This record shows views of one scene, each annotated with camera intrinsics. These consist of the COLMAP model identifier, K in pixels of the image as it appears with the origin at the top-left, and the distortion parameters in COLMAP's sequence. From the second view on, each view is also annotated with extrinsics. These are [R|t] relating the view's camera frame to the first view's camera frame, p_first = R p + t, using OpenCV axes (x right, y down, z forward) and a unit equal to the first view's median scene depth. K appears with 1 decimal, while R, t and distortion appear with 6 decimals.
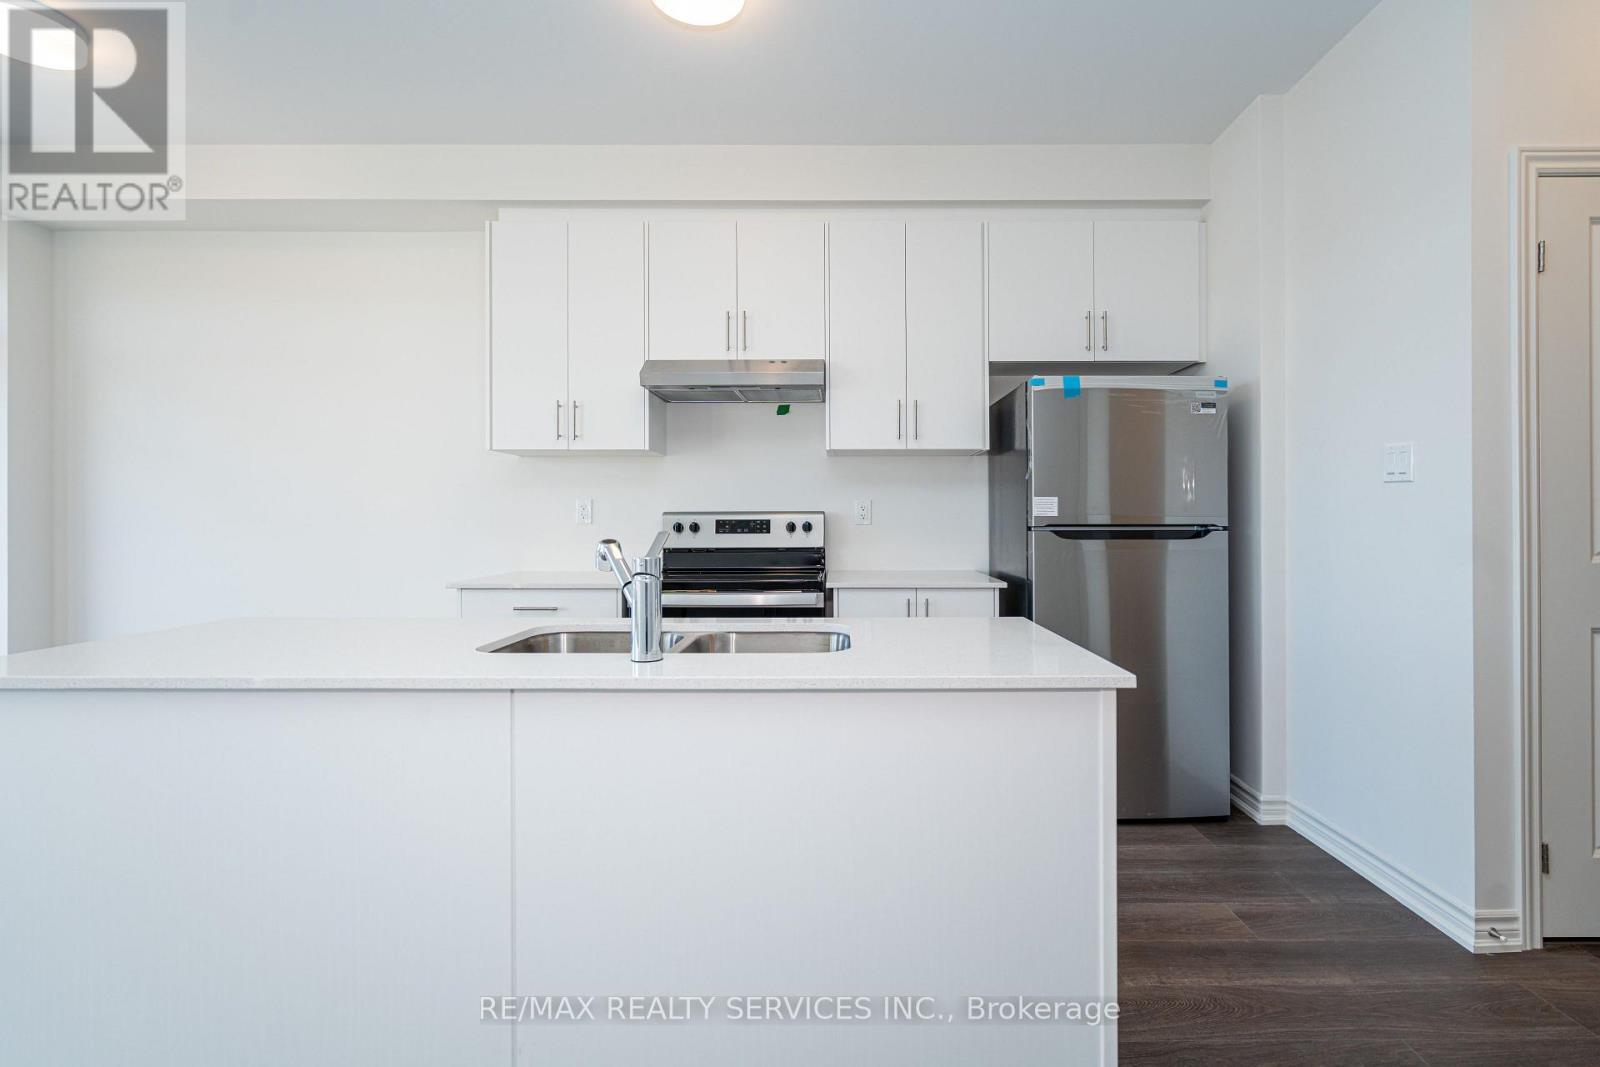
lens RADIAL K [[733.1, 0, 835.1], [0, 733.1, 518.5], [0, 0, 1]] dist [0.001342, 0.000568]
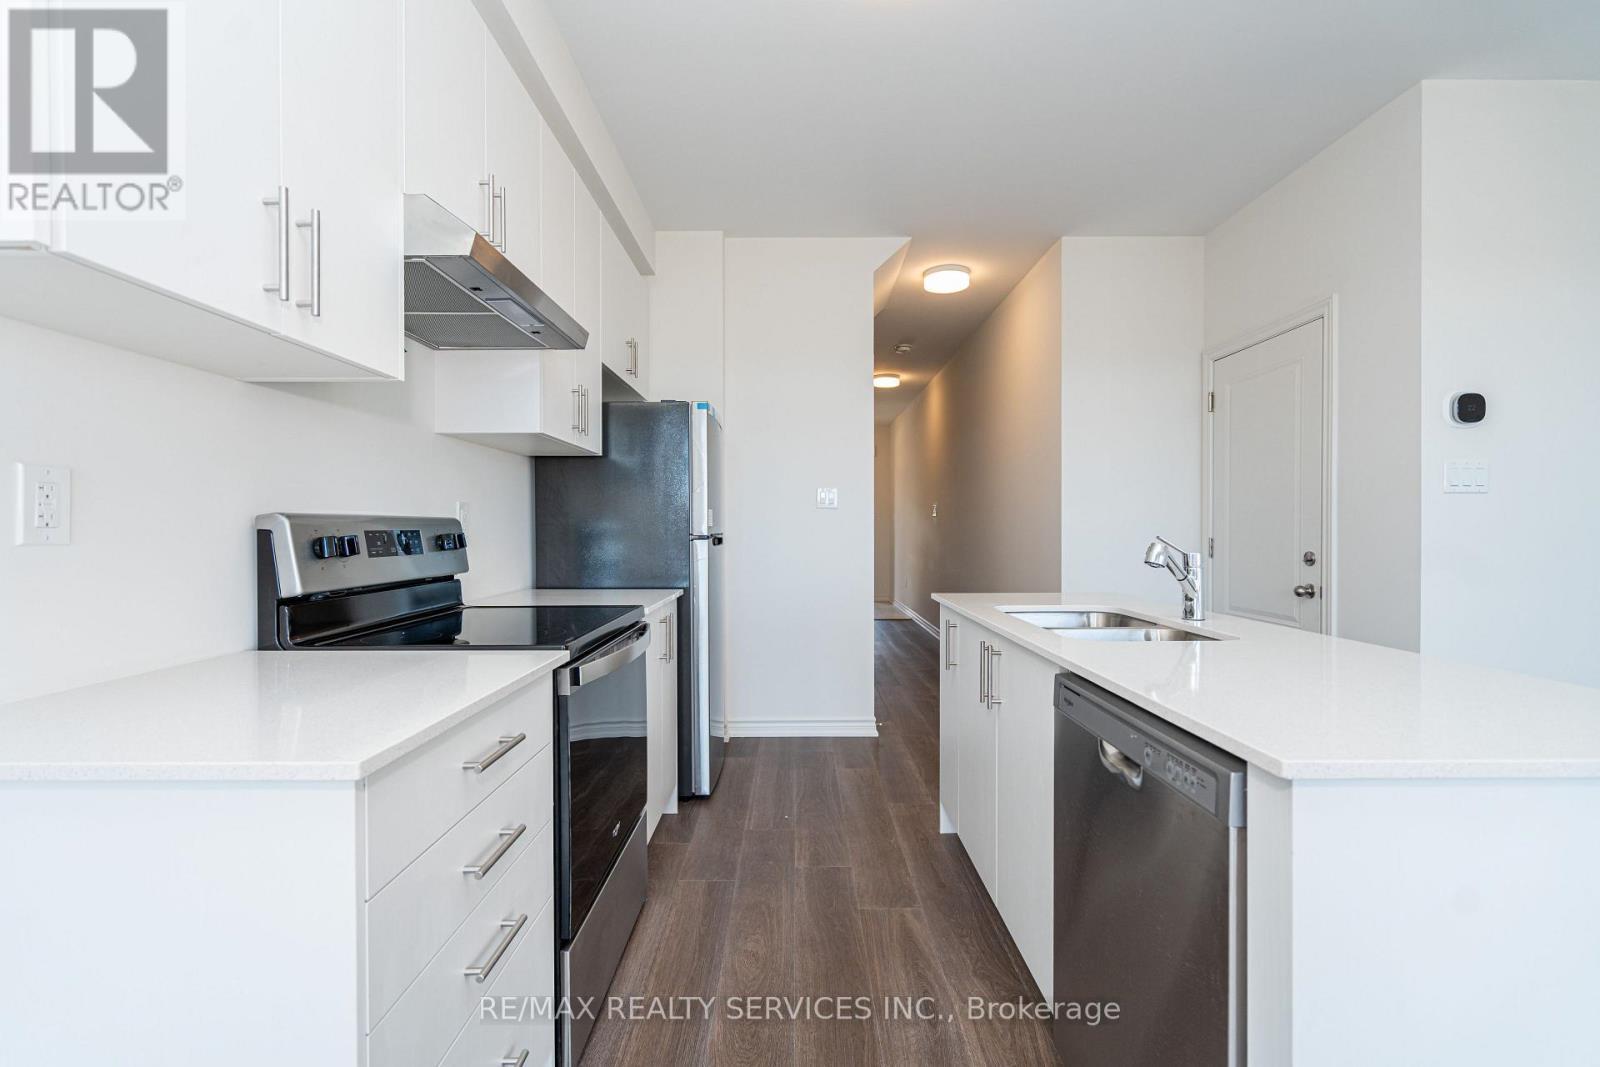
lens RADIAL K [[733.1, 0, 801.3], [0, 733.1, 523.8], [0, 0, 1]] dist [0.001342, 0.000568]
pose [[-0.011089, 0.004036, 0.999930, -0.707975], [0.005737, 0.999976, -0.003973, 0.000639], [-0.999922, 0.005693, -0.011112, 0.732121]]
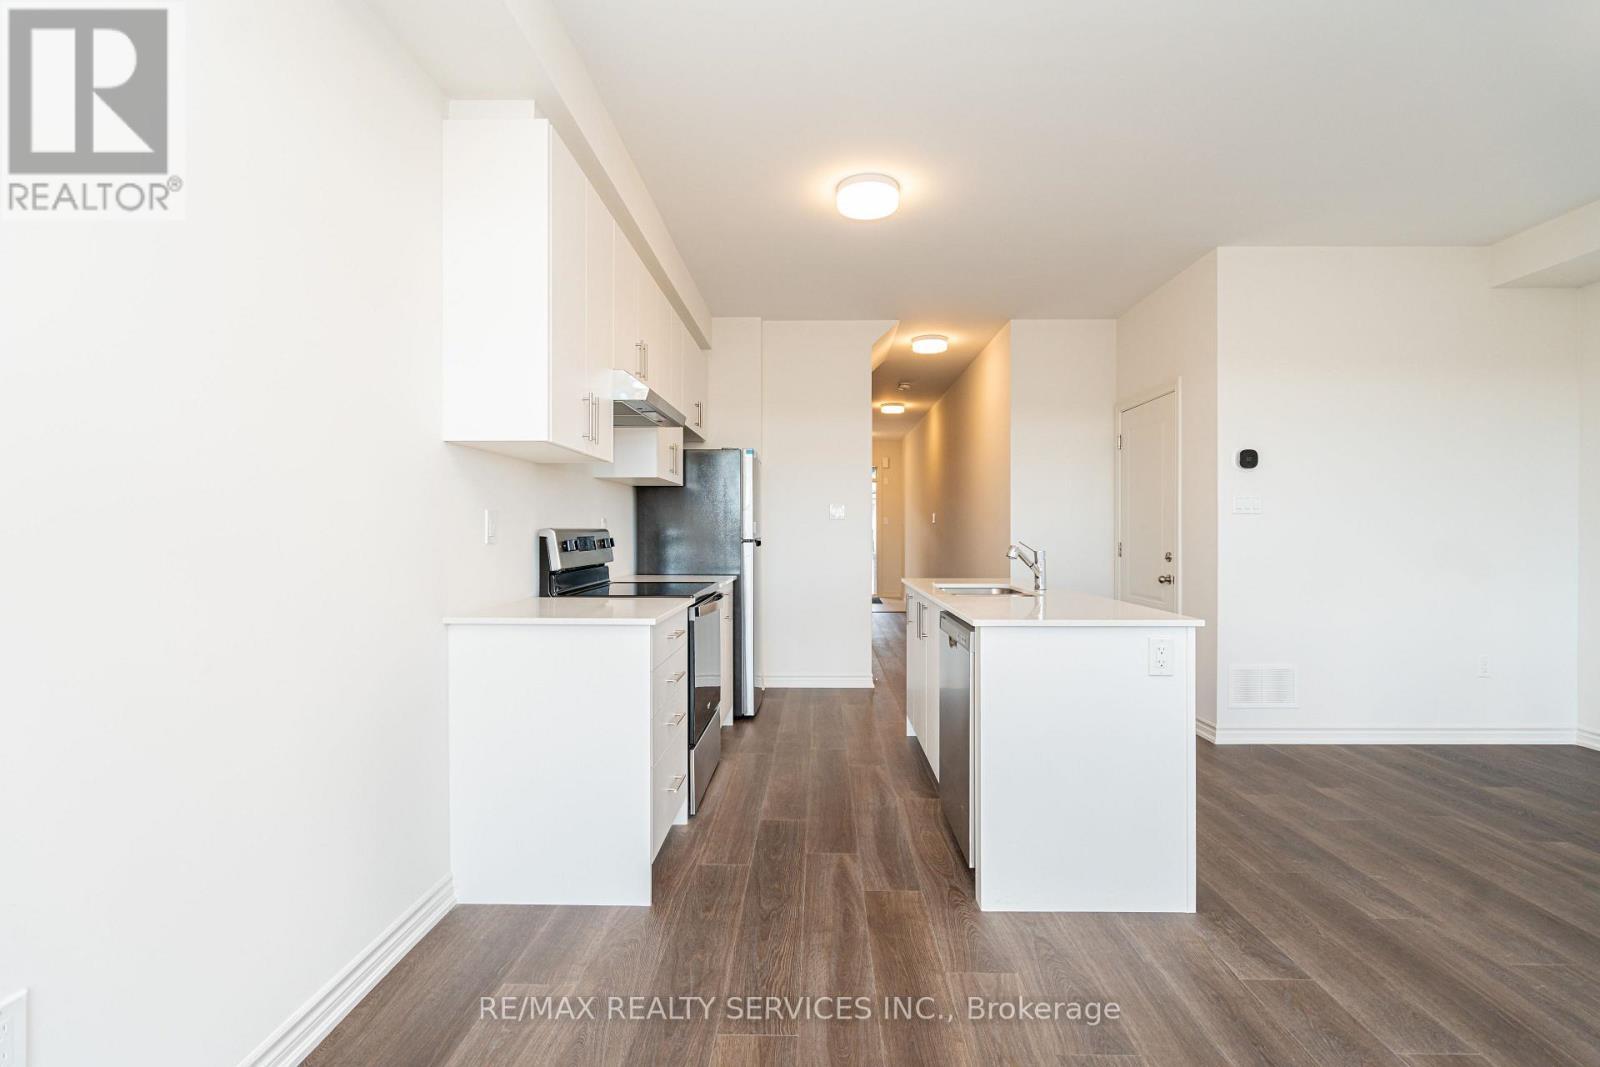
lens RADIAL K [[733.1, 0, 812.6], [0, 733.1, 527.7], [0, 0, 1]] dist [0.001342, 0.000568]
pose [[0.006029, 0.002540, 0.999979, -1.158095], [0.003042, 0.999992, -0.002559, -0.007487], [-0.999977, 0.003058, 0.006021, 0.720549]]
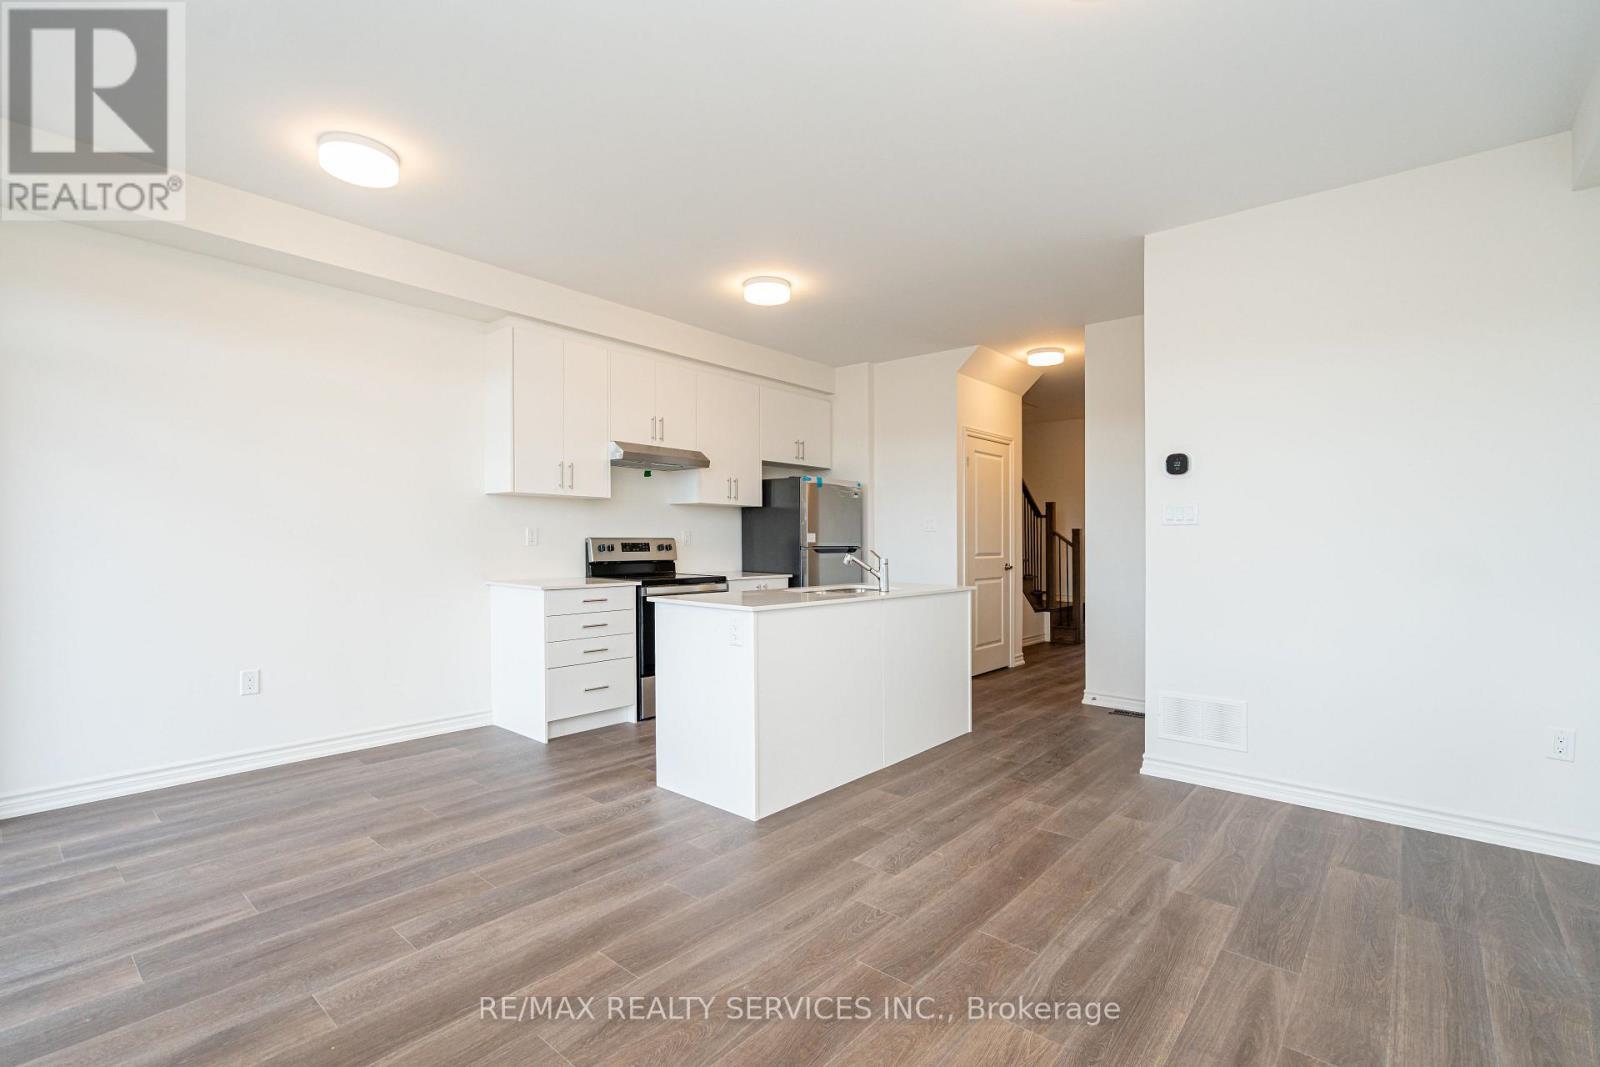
lens RADIAL K [[733.1, 0, 788.6], [0, 733.1, 537.8], [0, 0, 1]] dist [0.001342, 0.000568]
pose [[0.658746, 0.006557, 0.752337, -1.144572], [-0.005222, 0.999978, -0.004143, -0.004768], [-0.752347, -0.001199, 0.658765, -0.299894]]
